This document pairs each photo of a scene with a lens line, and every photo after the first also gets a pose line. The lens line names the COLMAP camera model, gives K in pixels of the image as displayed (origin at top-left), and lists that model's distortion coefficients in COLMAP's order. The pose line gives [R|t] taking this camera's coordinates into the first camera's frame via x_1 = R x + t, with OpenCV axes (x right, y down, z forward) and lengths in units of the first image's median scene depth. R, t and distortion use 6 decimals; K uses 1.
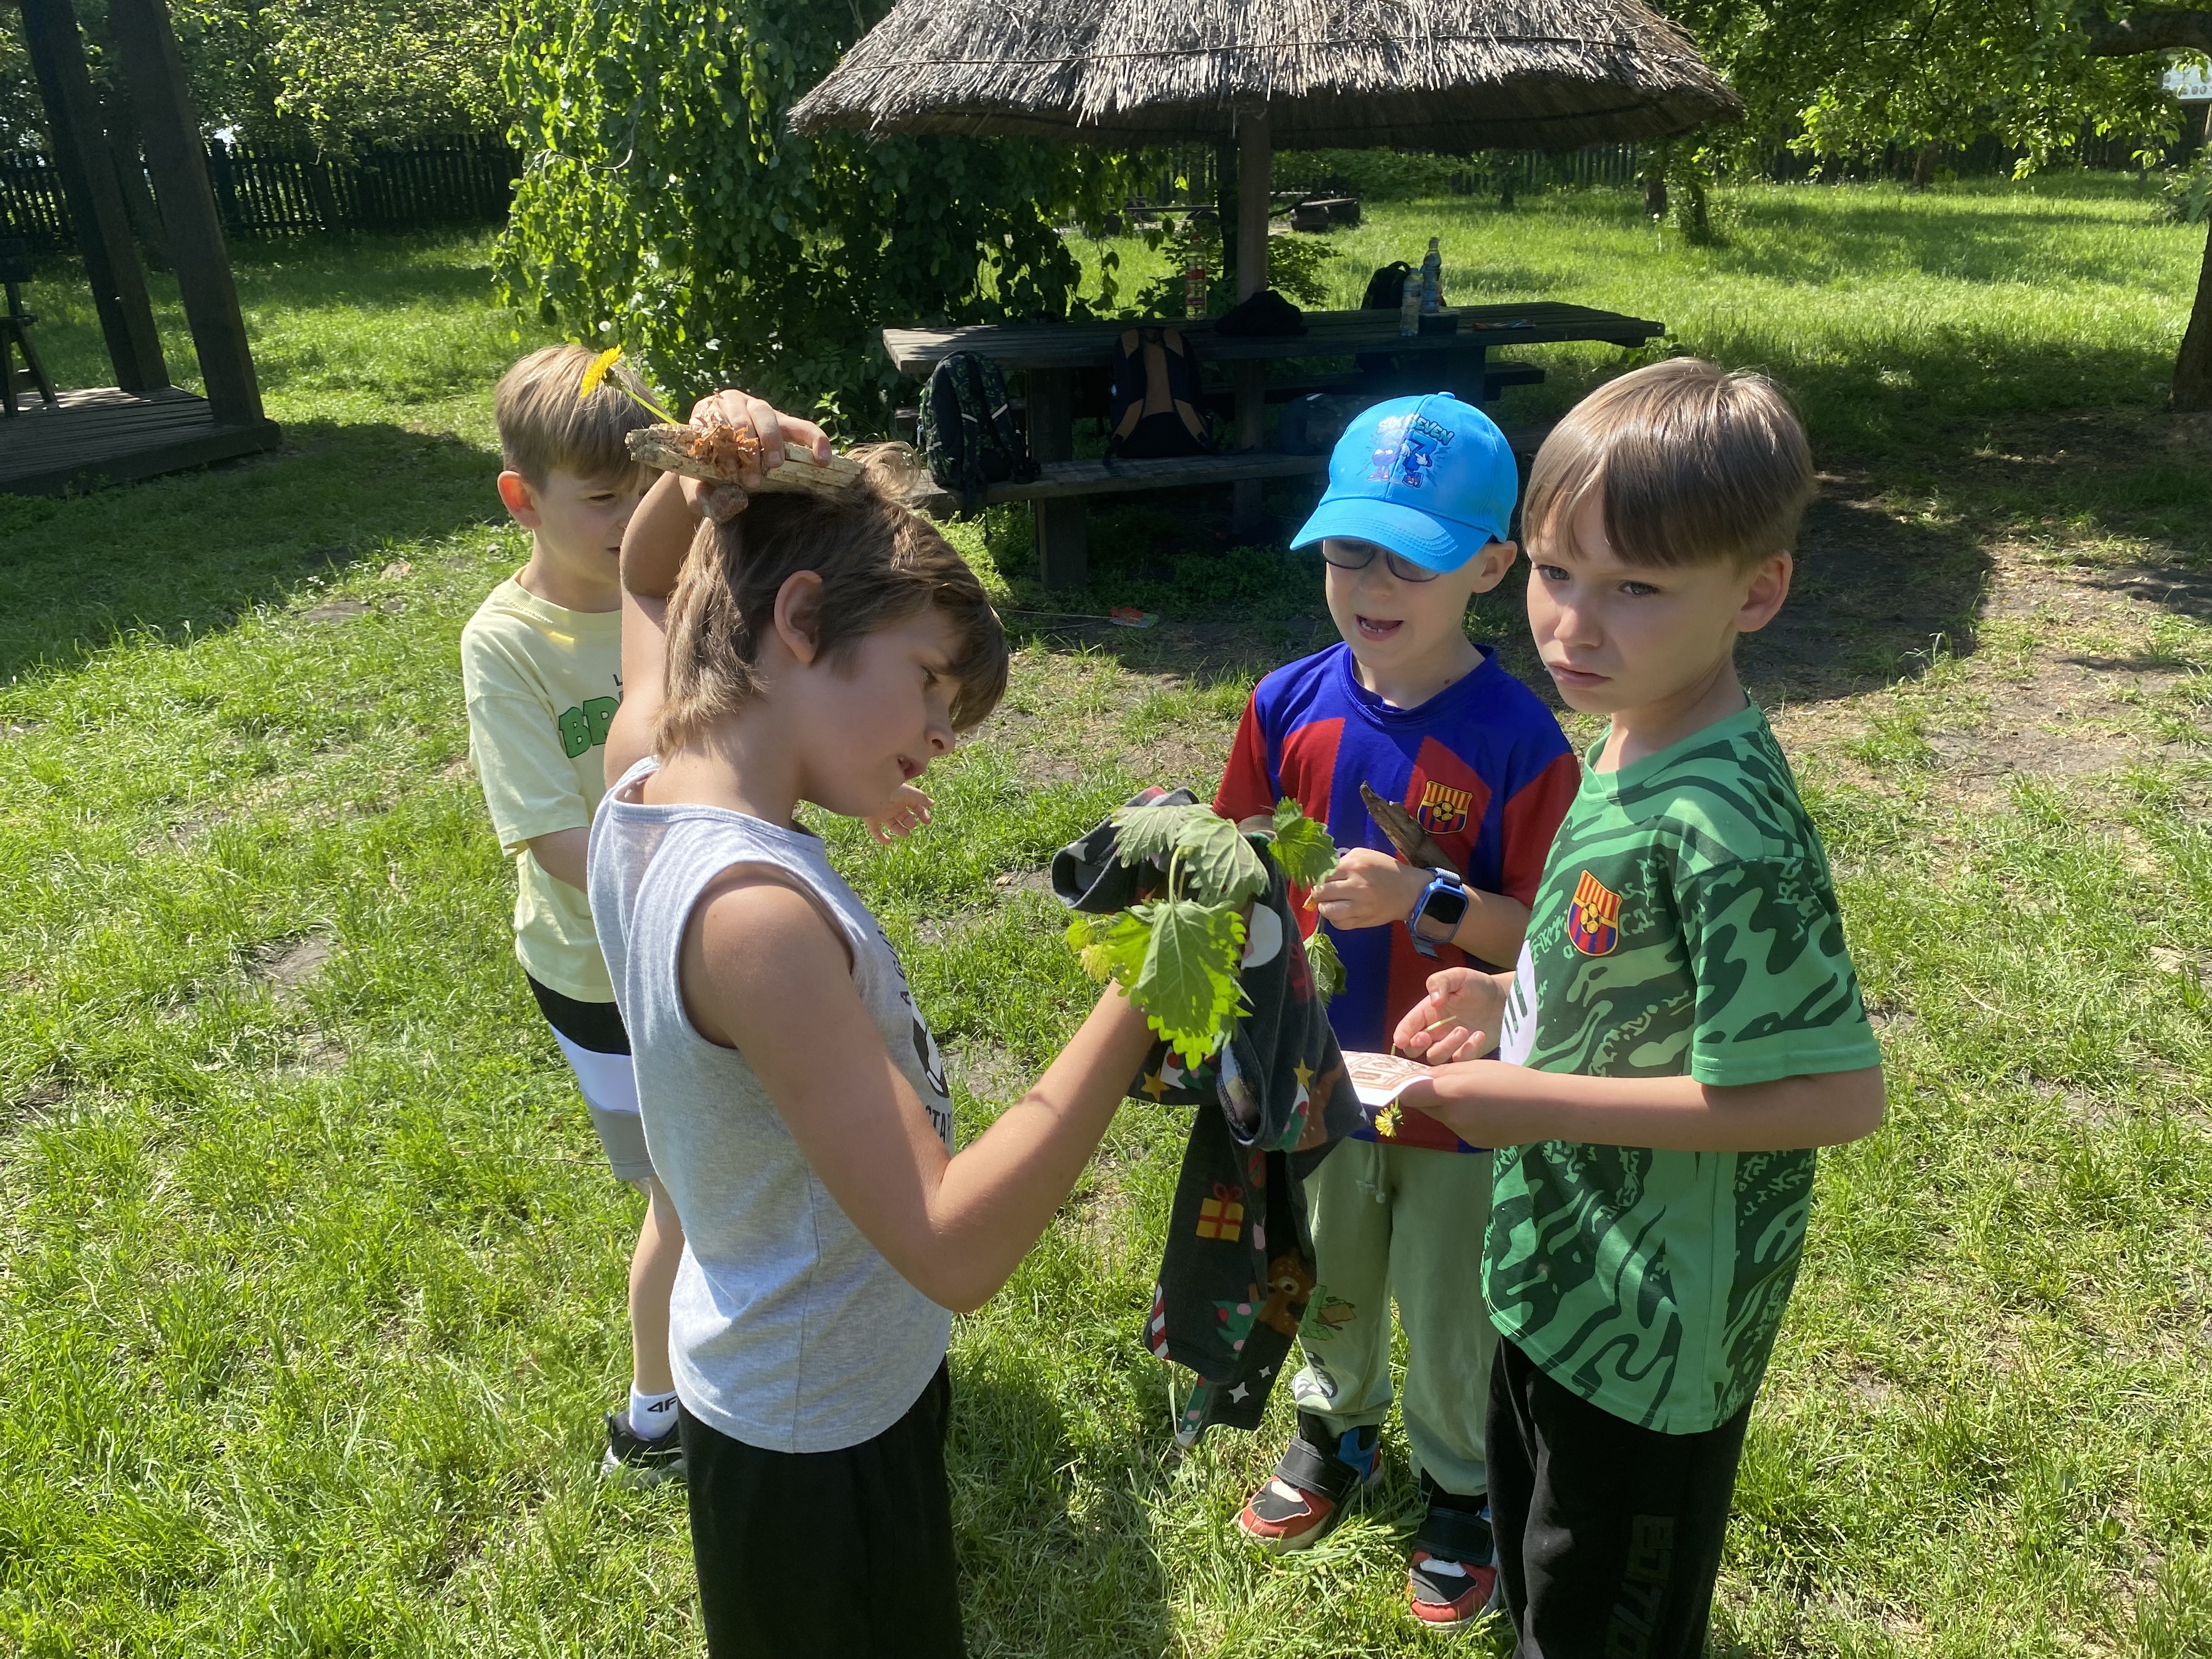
lens RADIAL K [[1685.0, 0, 1106.0], [0, 1685.0, 865.5], [0, 0, 1]] dist [-0.007097, 0.010071]
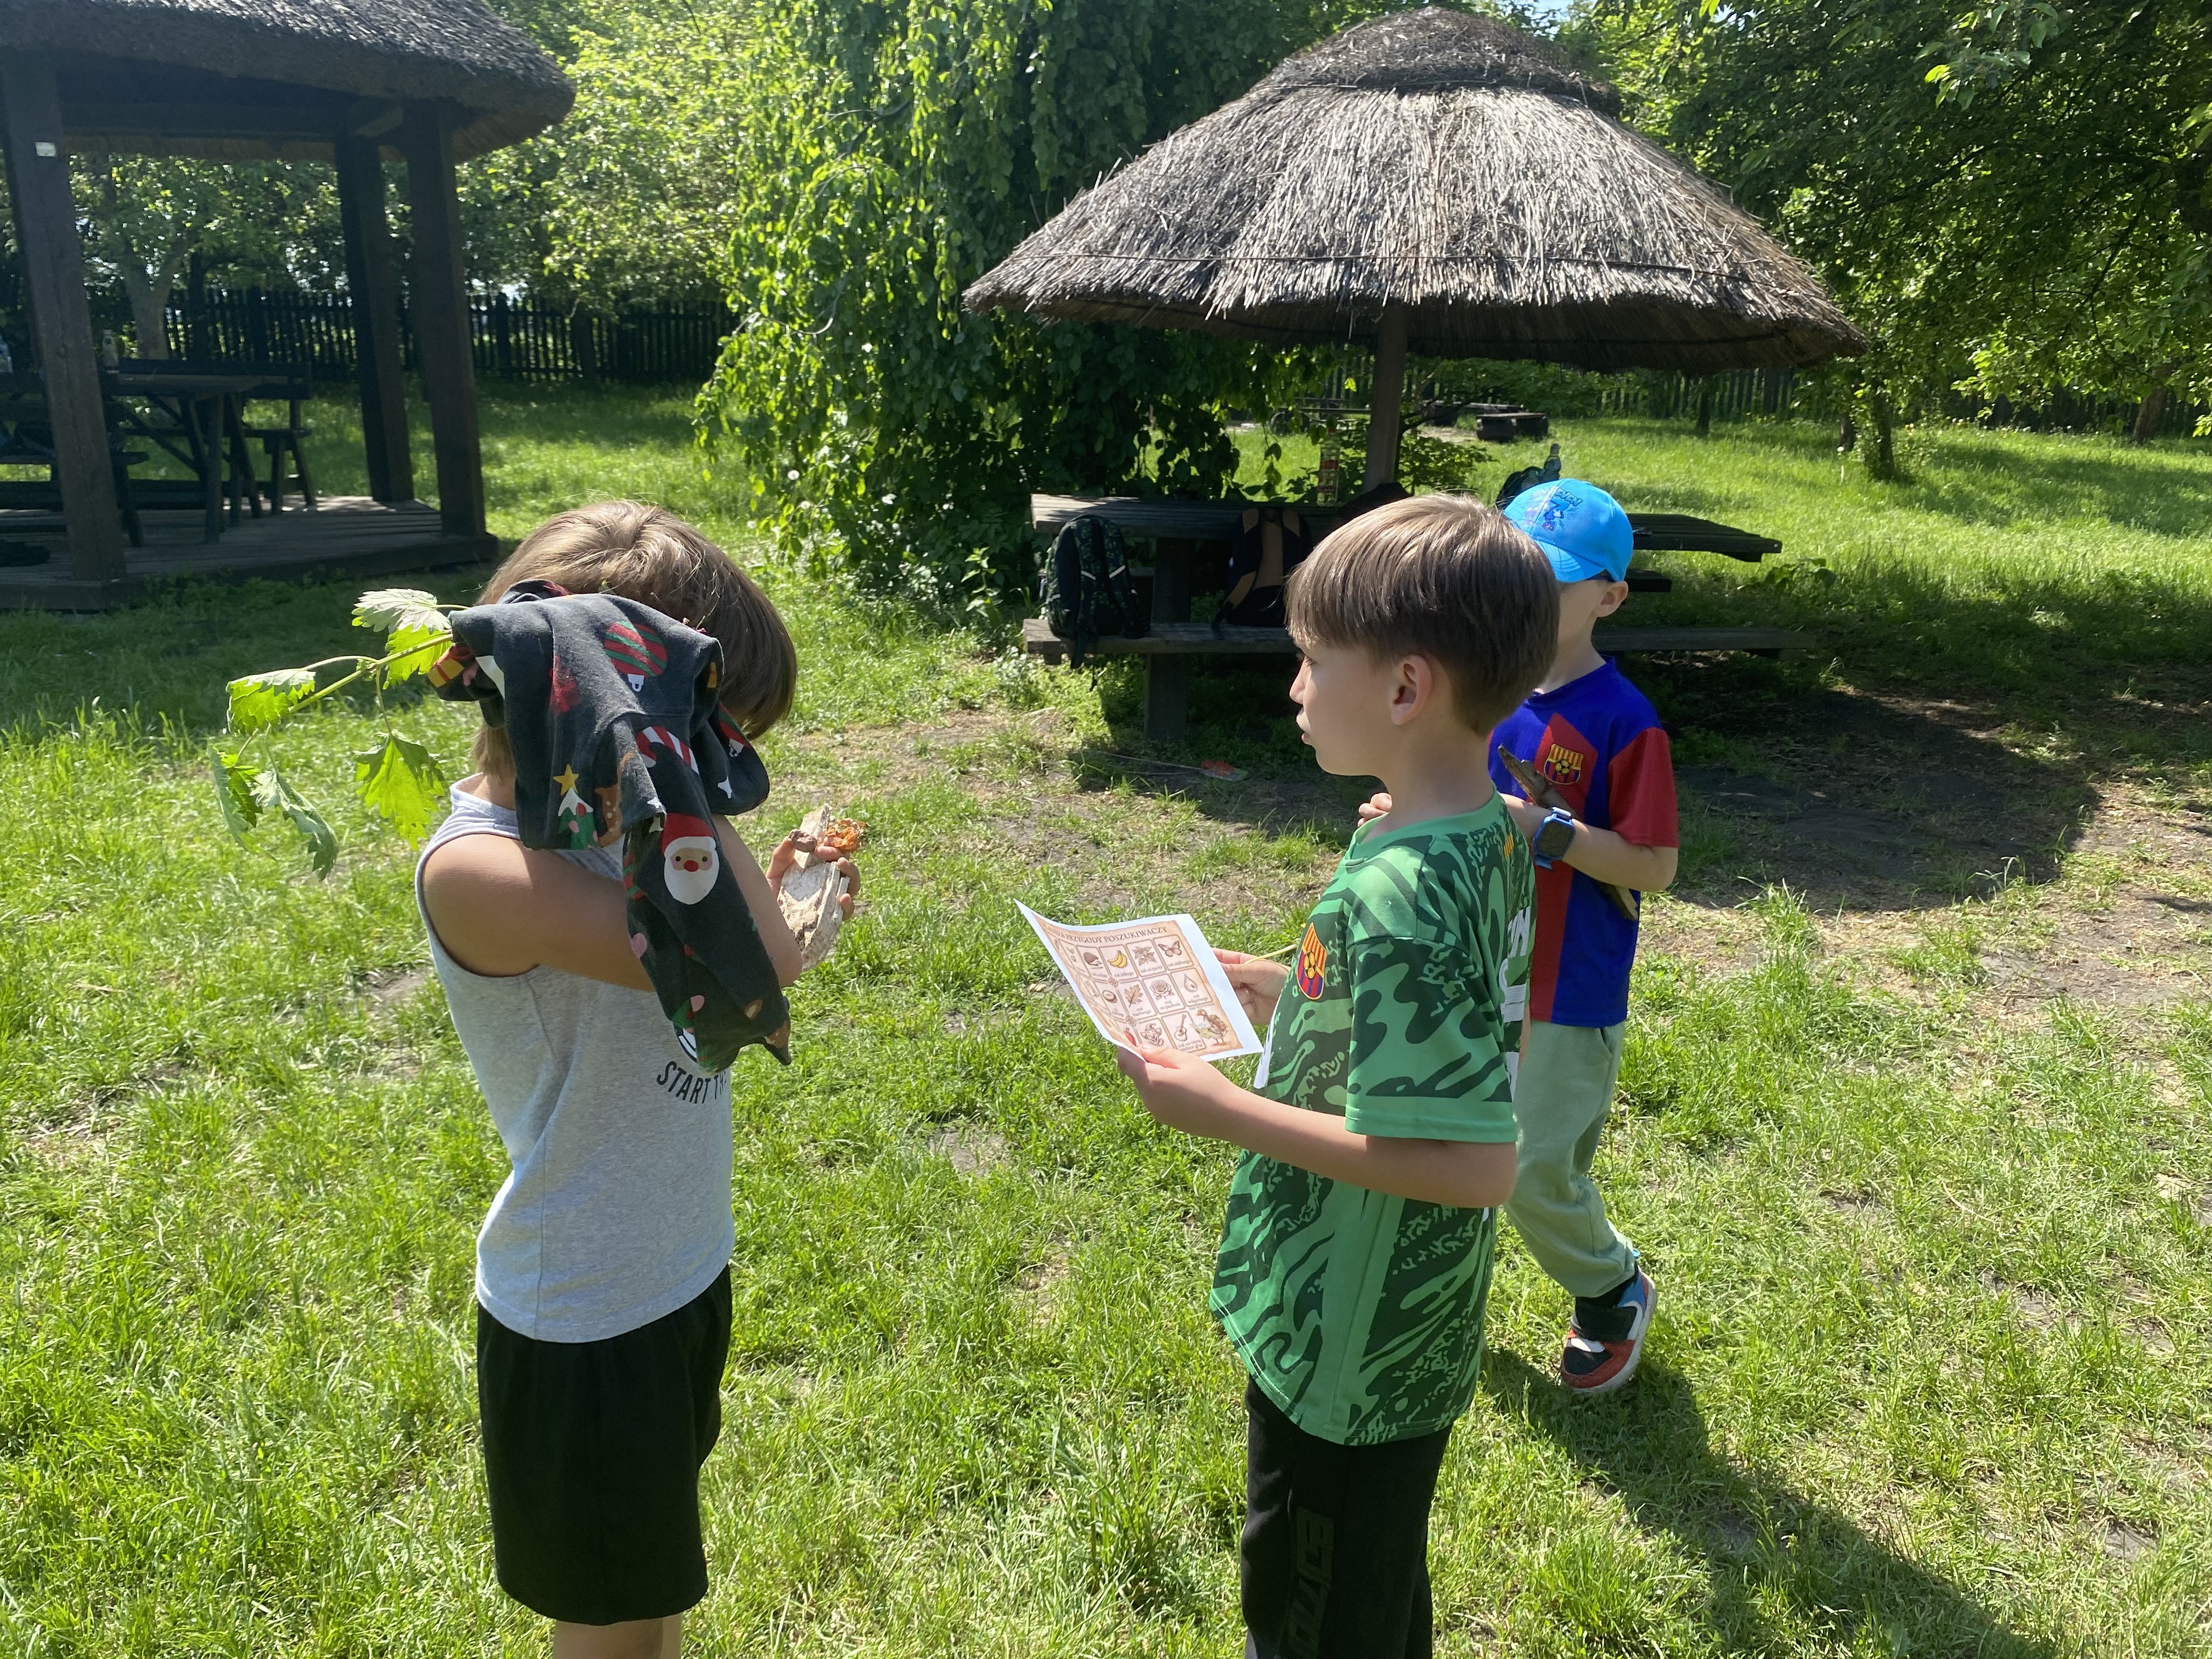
lens RADIAL K [[1684.1, 0, 1129.4], [0, 1684.1, 923.0], [0, 0, 1]] dist [-0.001583, -0.002806]
pose [[0.988634, 0.100081, -0.112189, 0.090494], [-0.108360, 0.991623, -0.070293, 0.029101], [0.104215, 0.081651, 0.991198, -0.050815]]
